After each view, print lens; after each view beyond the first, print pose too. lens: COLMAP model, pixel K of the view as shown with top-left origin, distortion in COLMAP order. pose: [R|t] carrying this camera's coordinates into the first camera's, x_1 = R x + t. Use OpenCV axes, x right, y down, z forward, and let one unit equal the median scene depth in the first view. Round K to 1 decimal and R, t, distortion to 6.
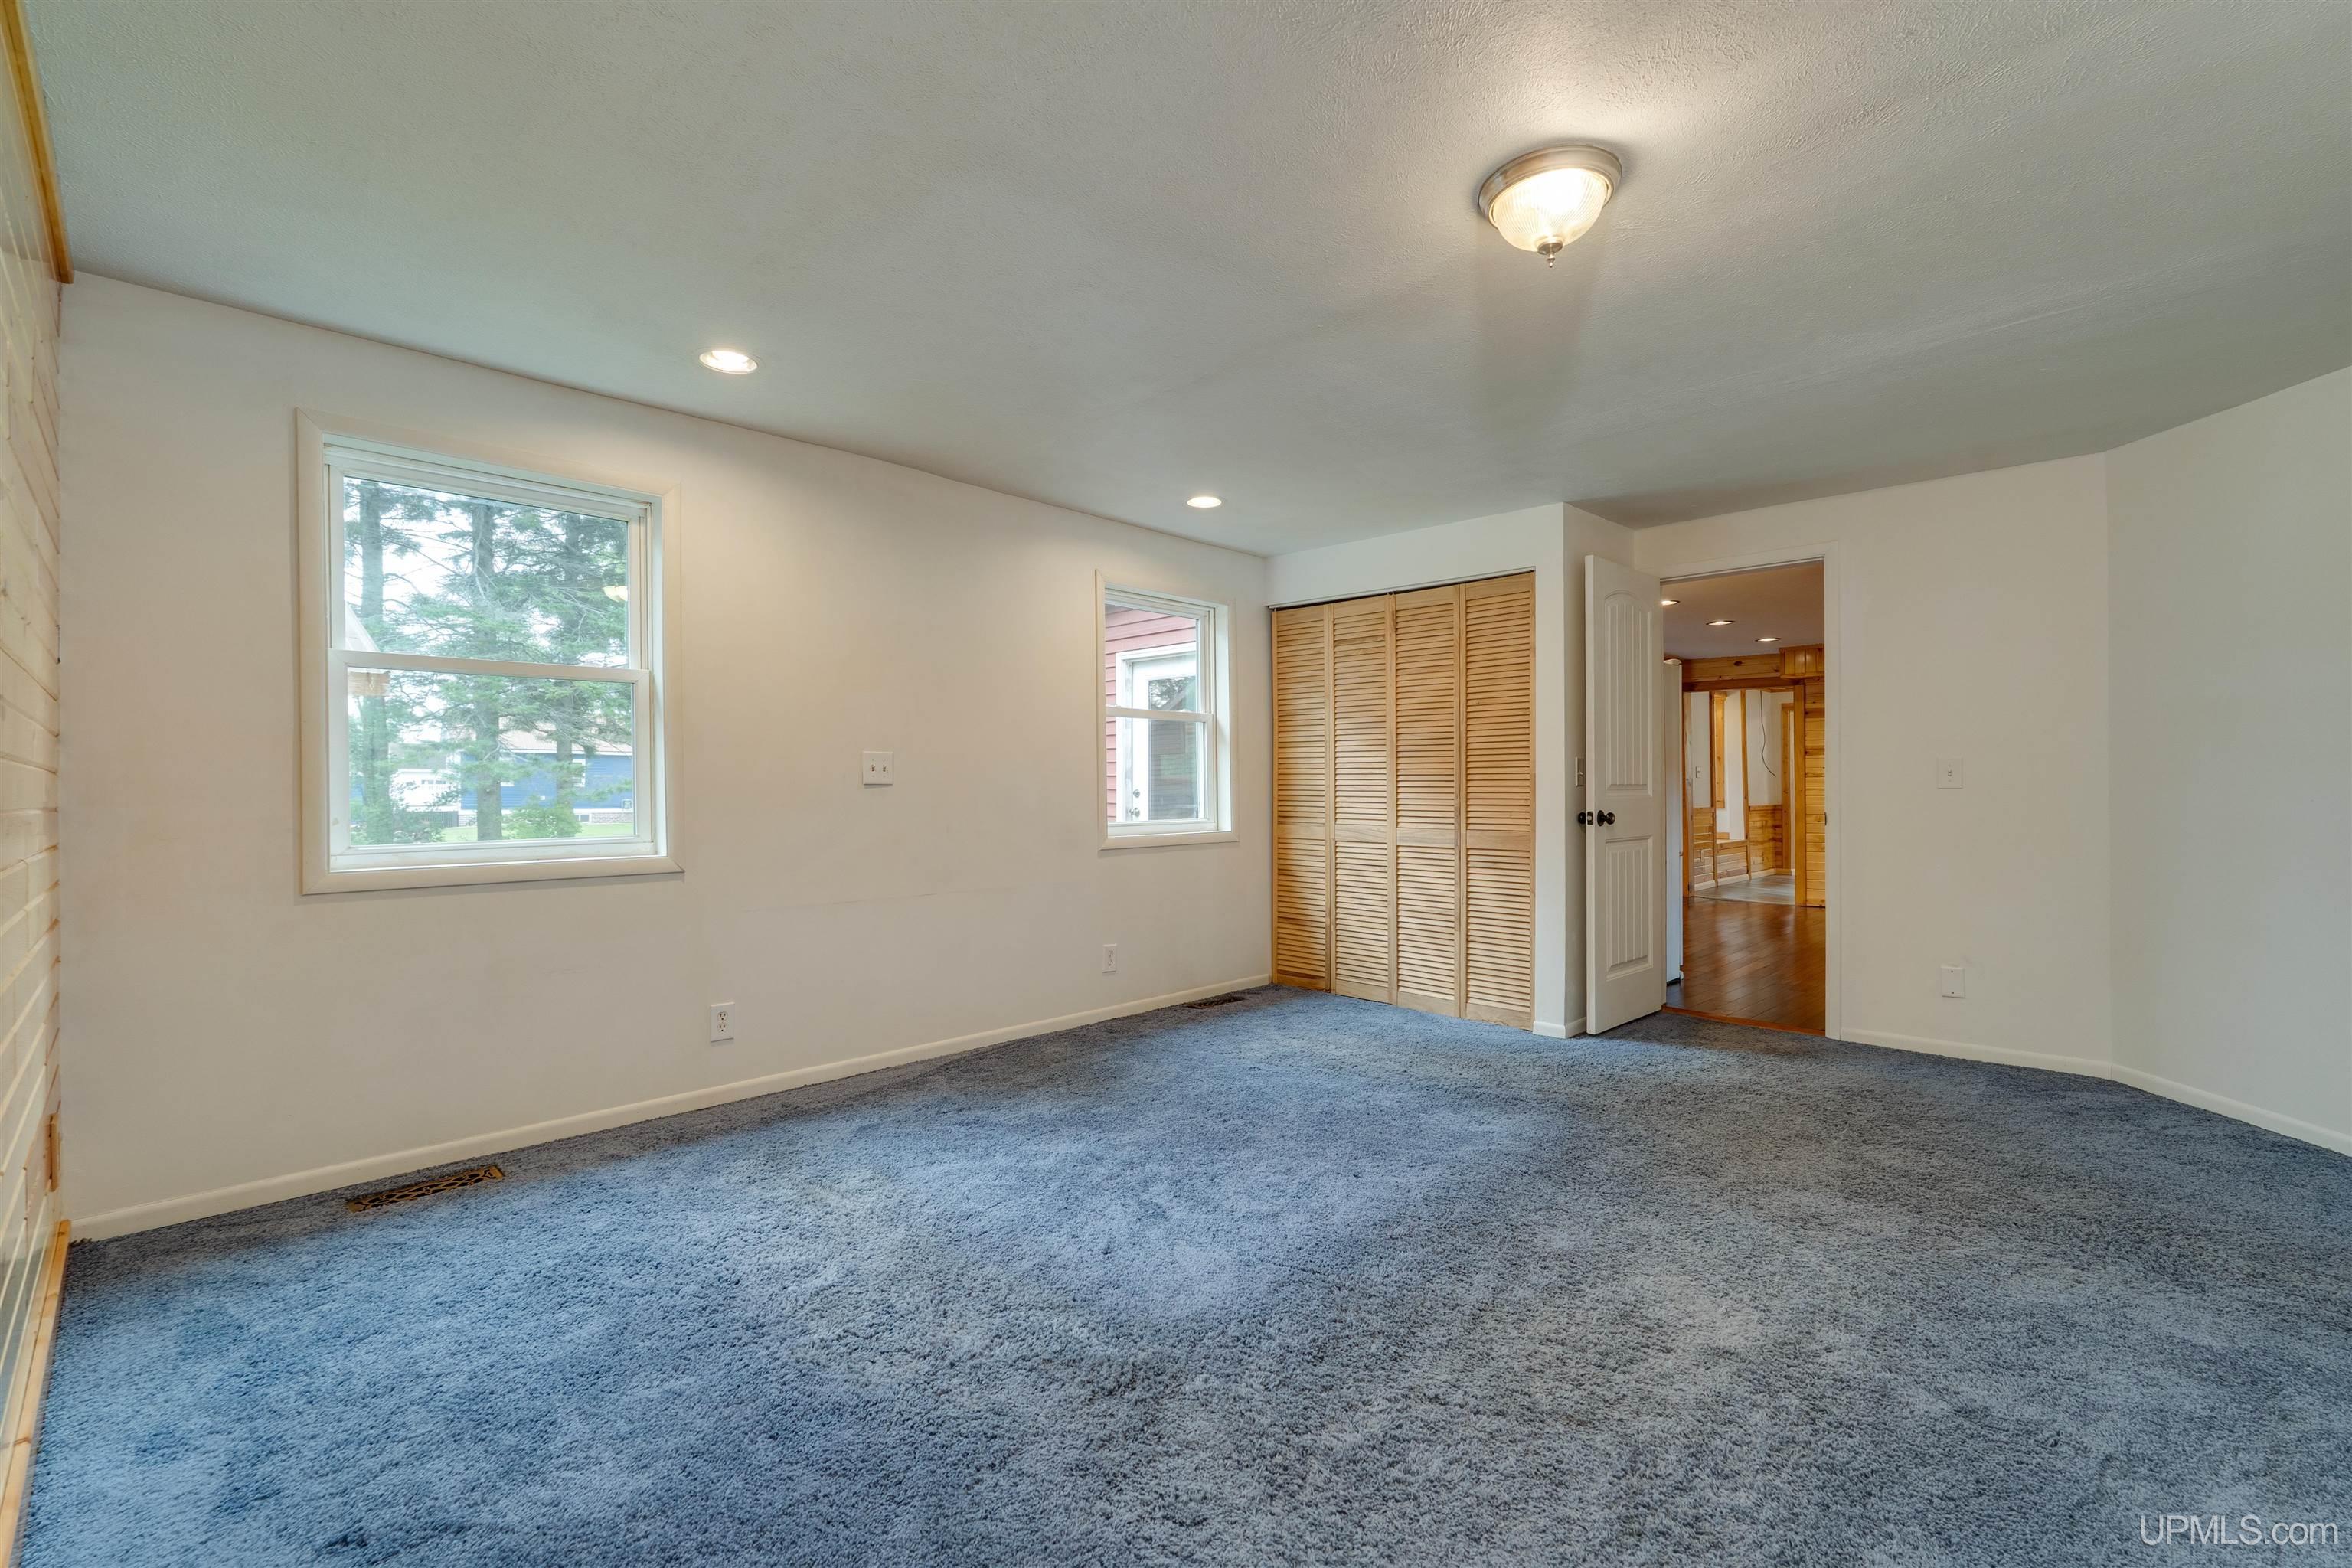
lens RADIAL K [[1026.0, 0, 1176.0], [0, 1026.0, 784.0], [0, 0, 1]] dist [-0.001441, -0.000091]
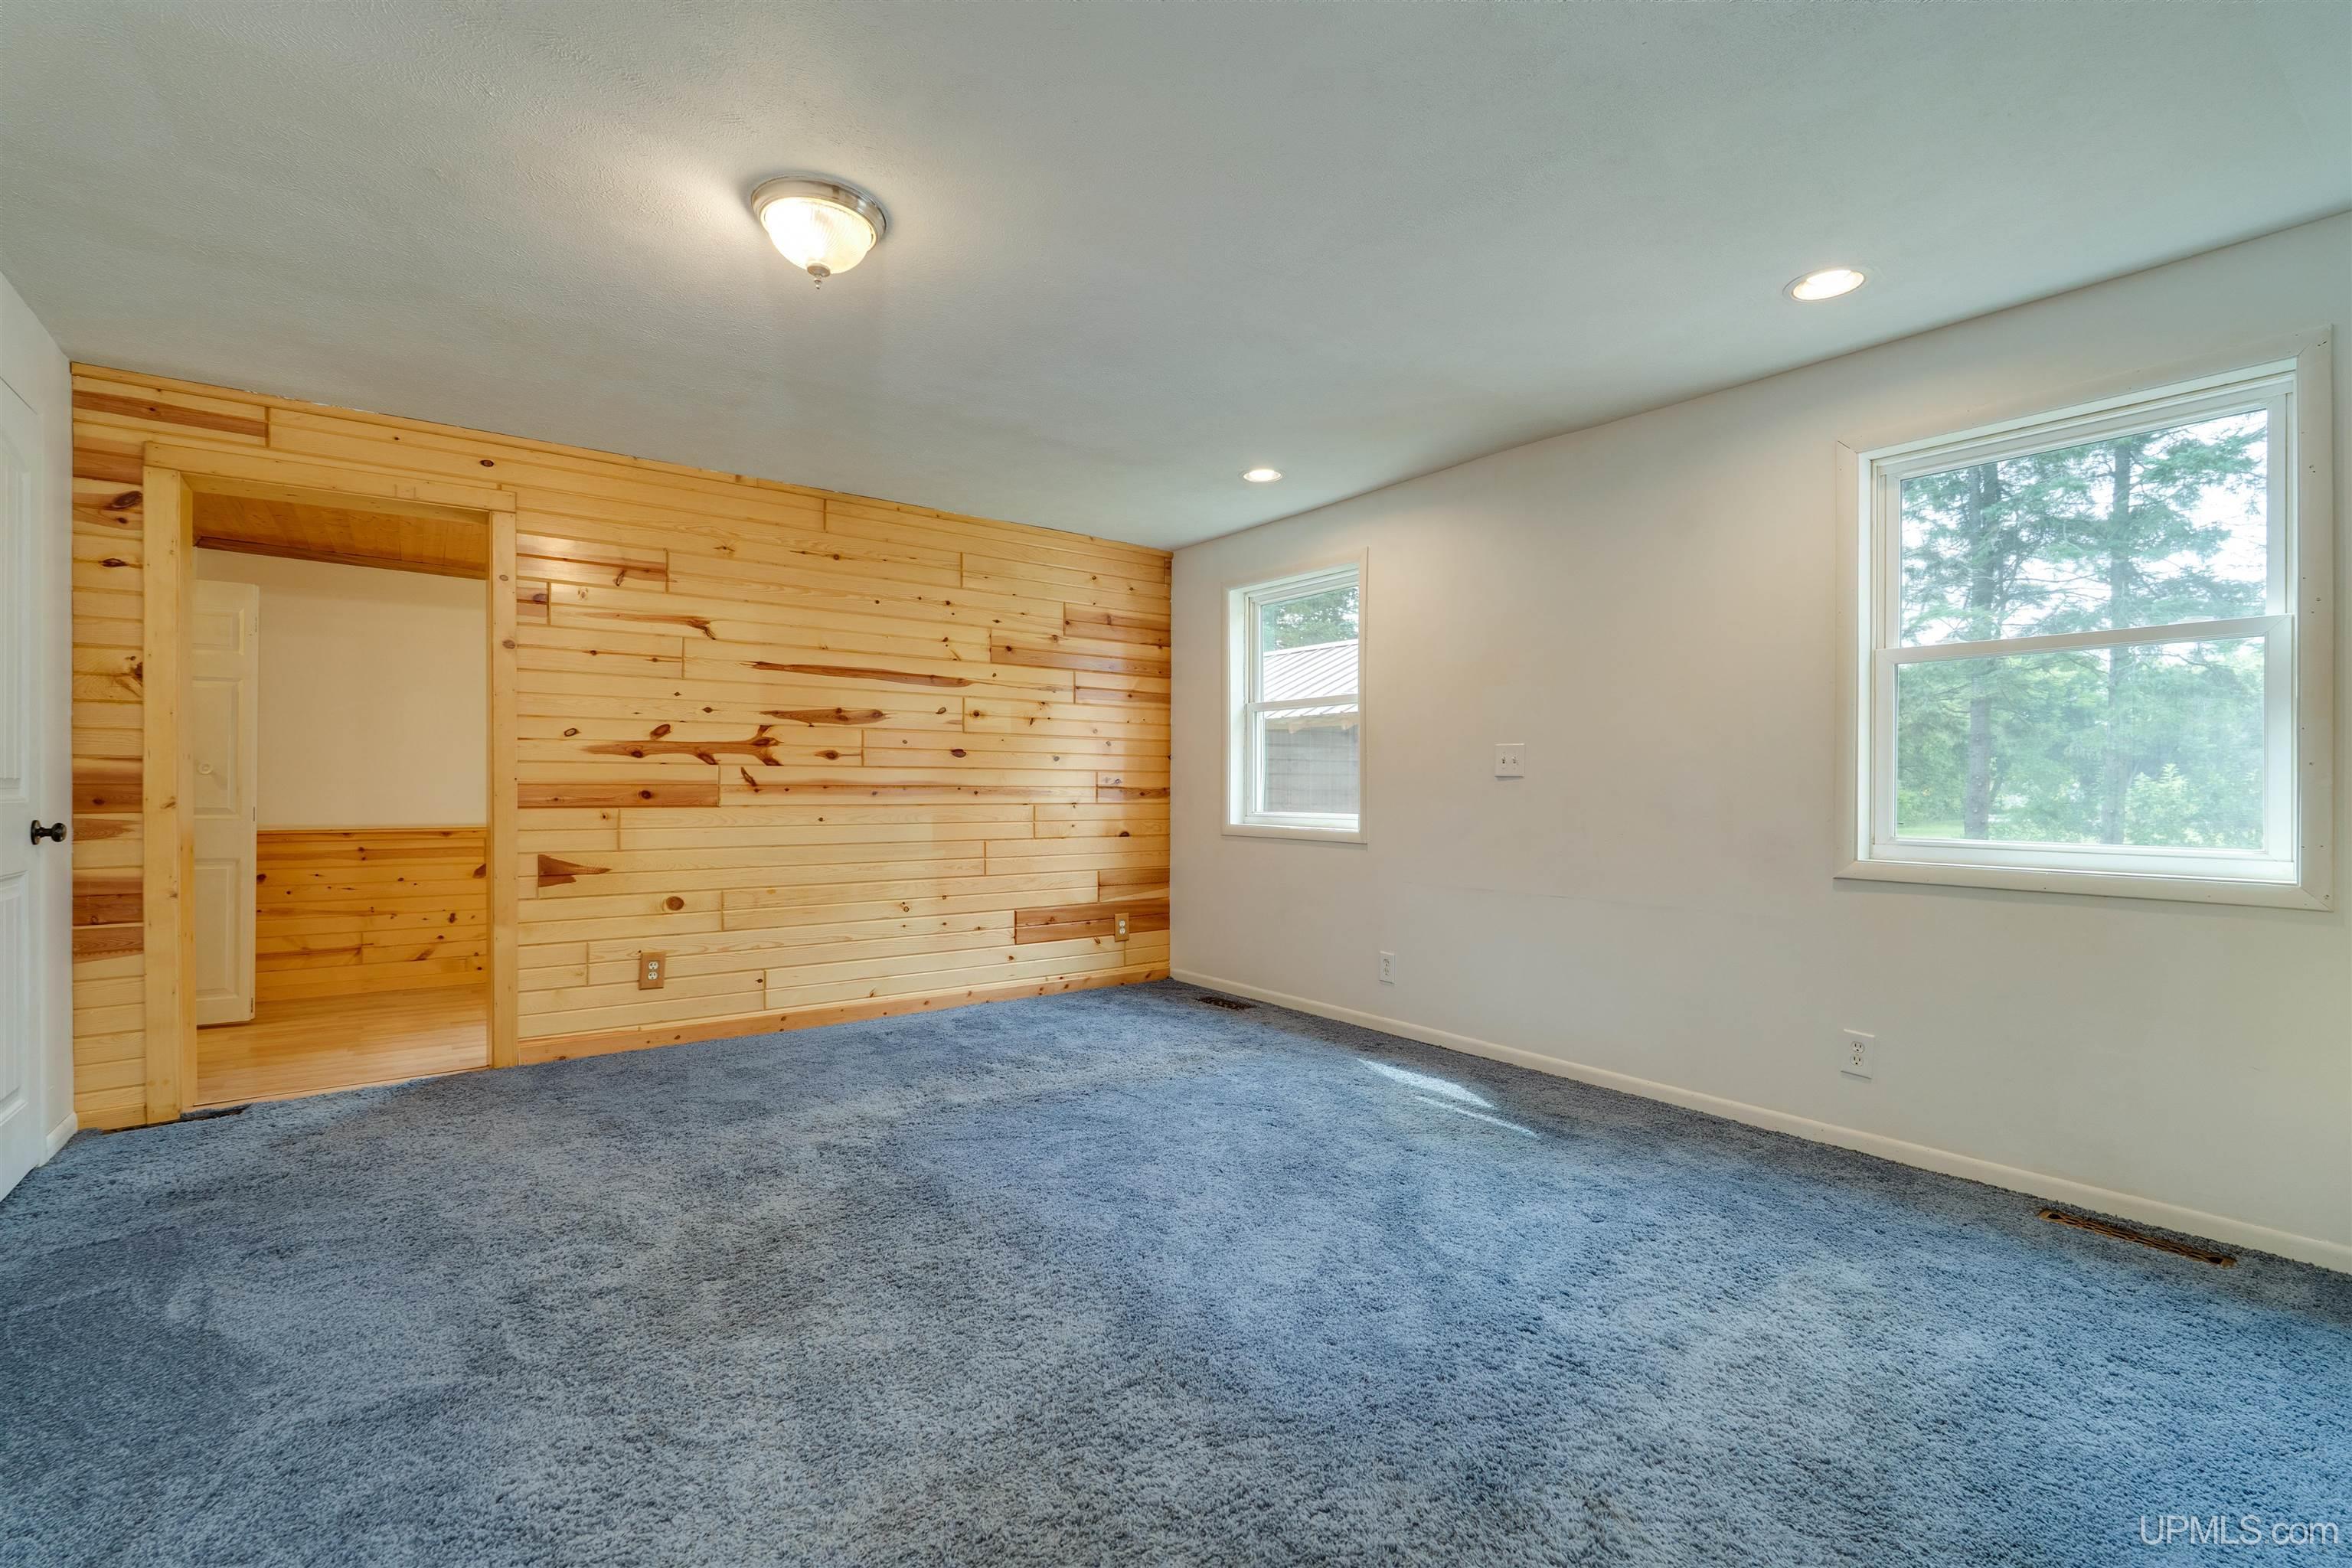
lens RADIAL K [[1048.3, 0, 1178.6], [0, 1048.3, 781.3], [0, 0, 1]] dist [-0.002226, 0.000270]
pose [[-0.136310, 0.000213, -0.990666, 0.766237], [-0.001717, 0.999998, 0.000451, 0.004964], [0.990665, 0.001762, -0.136310, 0.827671]]
